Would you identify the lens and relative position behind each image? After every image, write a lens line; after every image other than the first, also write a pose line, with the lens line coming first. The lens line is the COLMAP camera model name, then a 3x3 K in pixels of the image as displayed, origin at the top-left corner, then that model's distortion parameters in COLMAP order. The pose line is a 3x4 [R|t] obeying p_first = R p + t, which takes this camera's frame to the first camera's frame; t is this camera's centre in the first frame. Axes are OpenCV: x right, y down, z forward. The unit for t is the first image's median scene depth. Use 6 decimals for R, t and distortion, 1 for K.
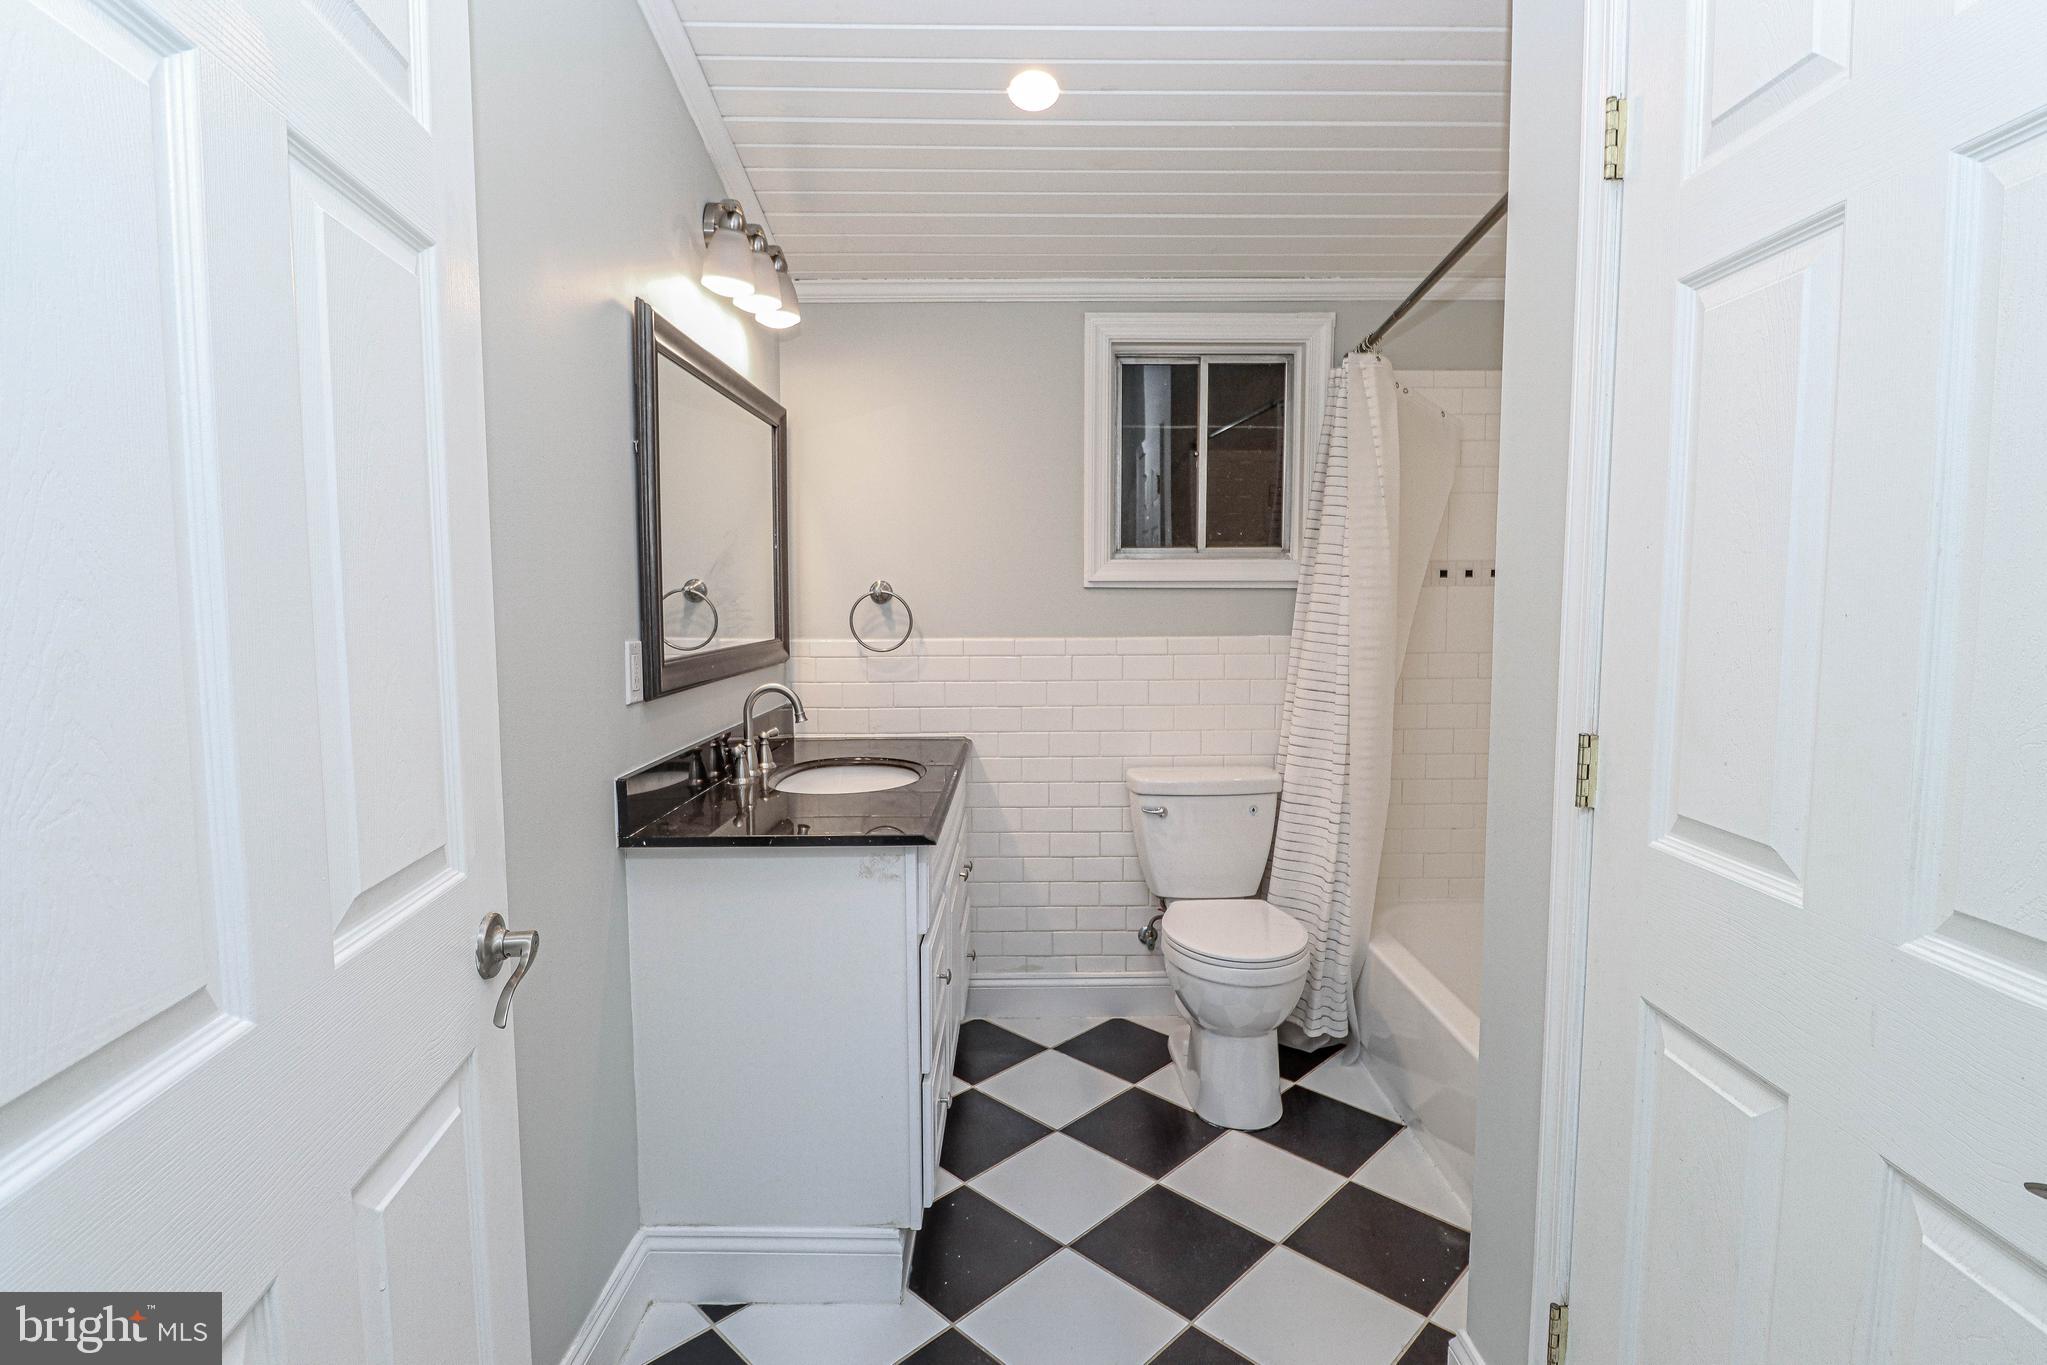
lens RADIAL K [[1013.3, 0, 1023.5], [0, 1013.3, 682.5], [0, 0, 1]] dist [0.000283, -0.000085]
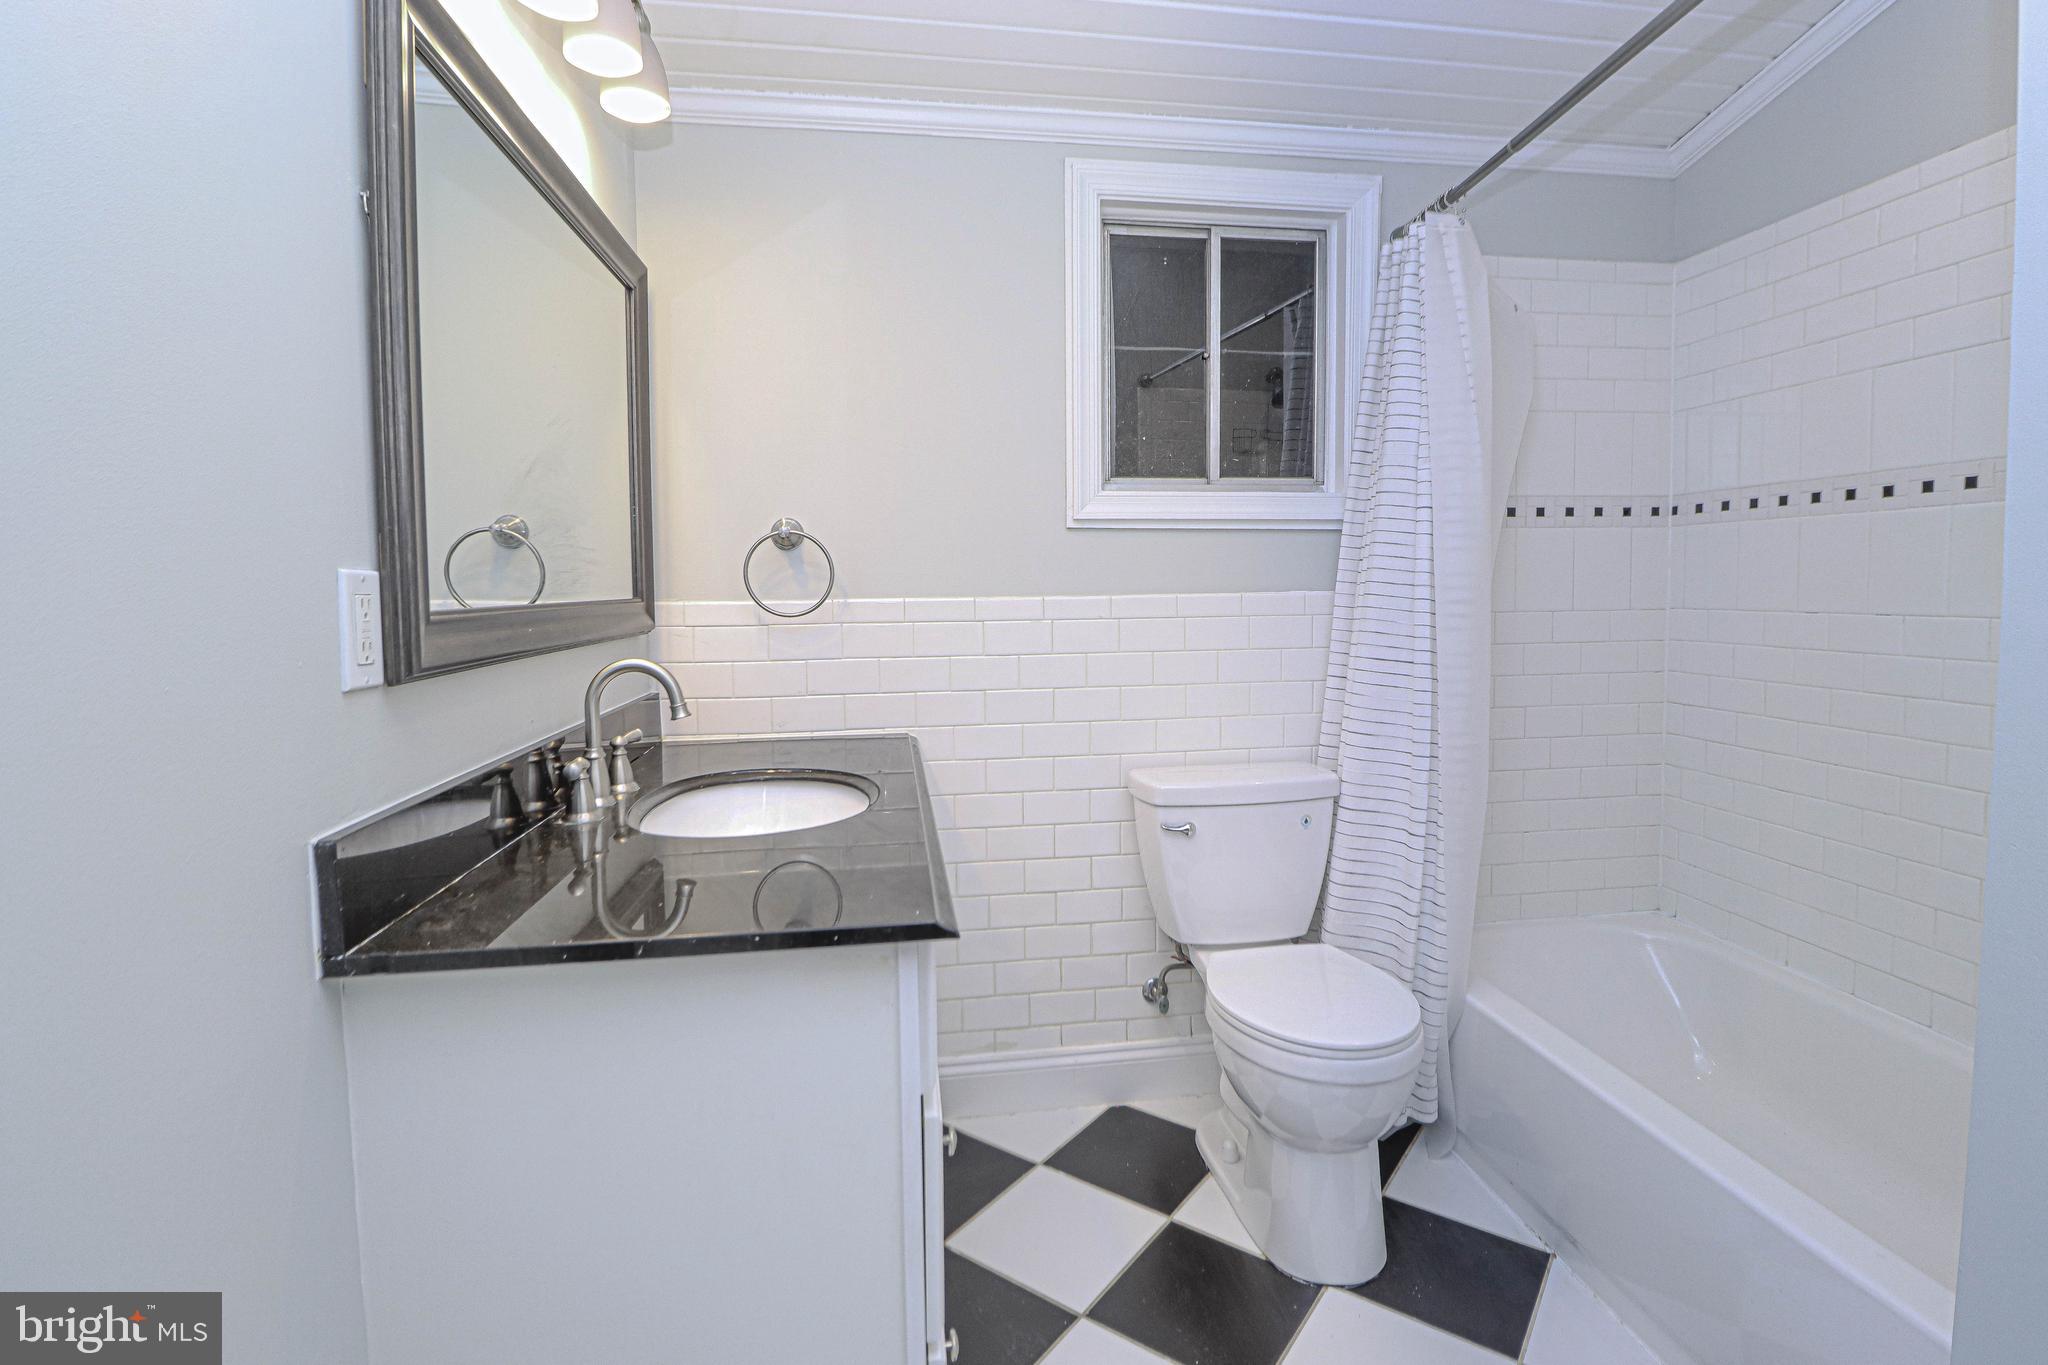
lens RADIAL K [[948.6, 0, 1006.9], [0, 948.6, 655.6], [0, 0, 1]] dist [0.001039, -0.010947]
pose [[0.989240, -0.015117, 0.145519, -0.091807], [0.018235, 0.999631, -0.020114, 0.013646], [-0.145161, 0.022551, 0.989151, 0.339564]]
